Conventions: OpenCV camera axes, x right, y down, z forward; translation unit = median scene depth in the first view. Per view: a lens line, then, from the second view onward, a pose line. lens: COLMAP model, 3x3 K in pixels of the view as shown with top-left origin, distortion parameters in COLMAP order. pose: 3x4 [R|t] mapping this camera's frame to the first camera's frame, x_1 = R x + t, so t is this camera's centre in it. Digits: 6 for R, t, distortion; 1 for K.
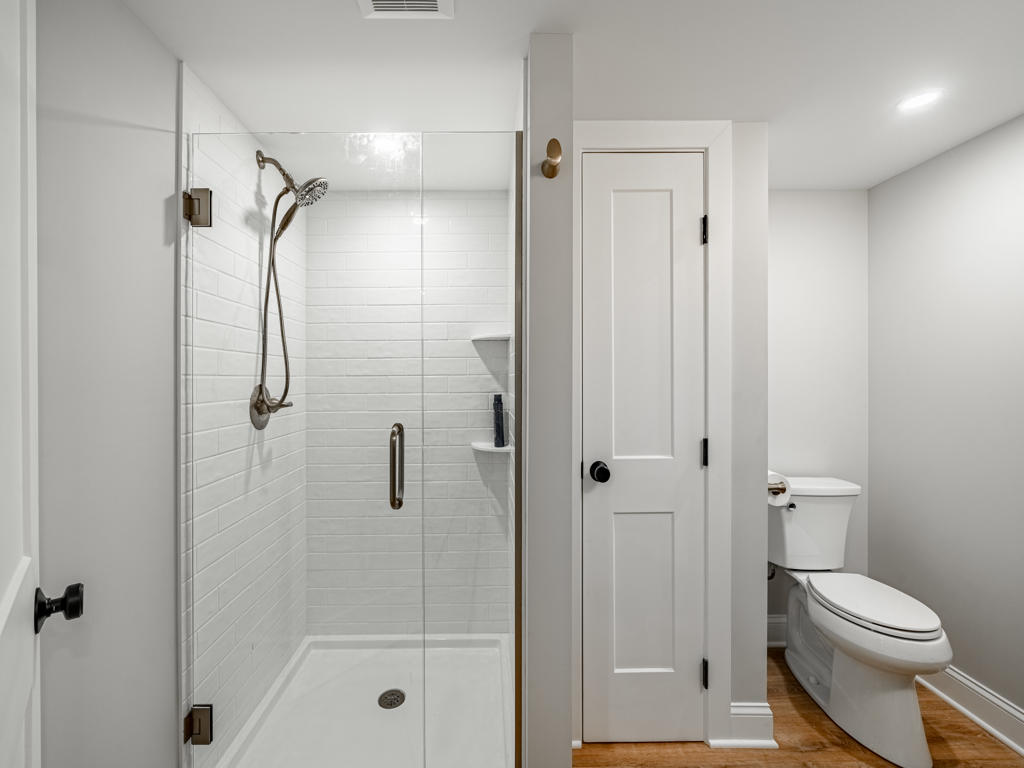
lens RADIAL K [[413.1, 0, 488.5], [0, 413.1, 378.5], [0, 0, 1]] dist [-0.001820, -0.000132]
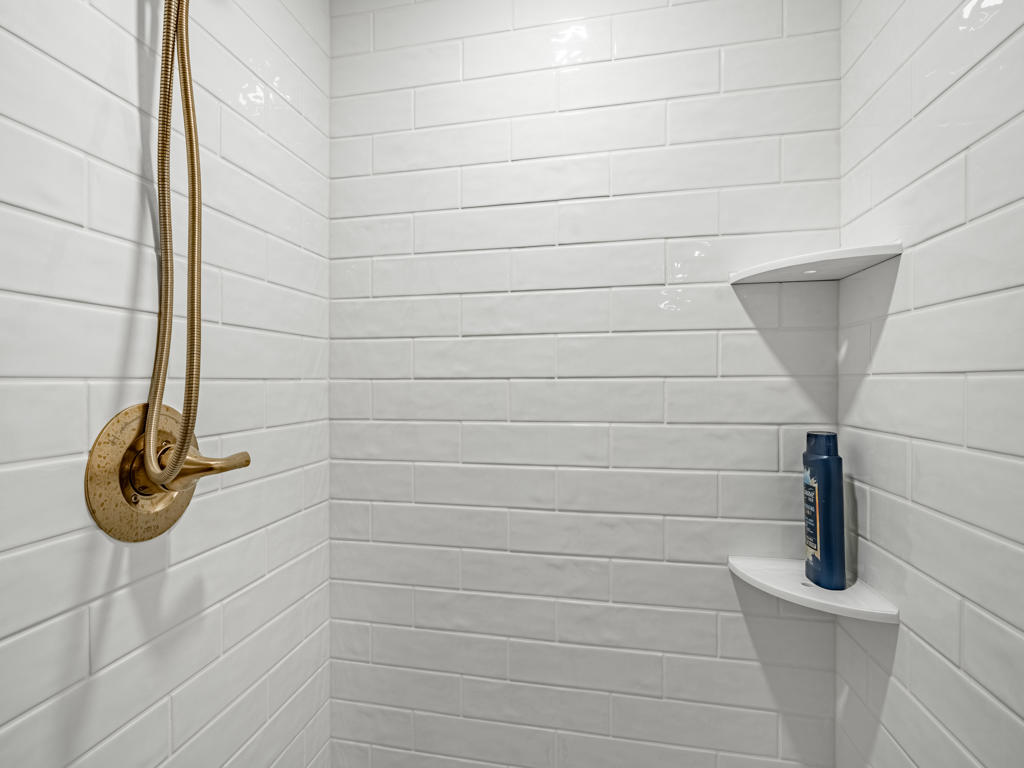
lens RADIAL K [[477.9, 0, 512.4], [0, 477.9, 383.0], [0, 0, 1]] dist [-0.003261, 0.000194]
pose [[0.979043, 0.004029, -0.203612, -0.181439], [-0.003419, 0.999989, 0.003350, -0.004589], [0.203623, -0.002584, 0.979046, 0.668424]]
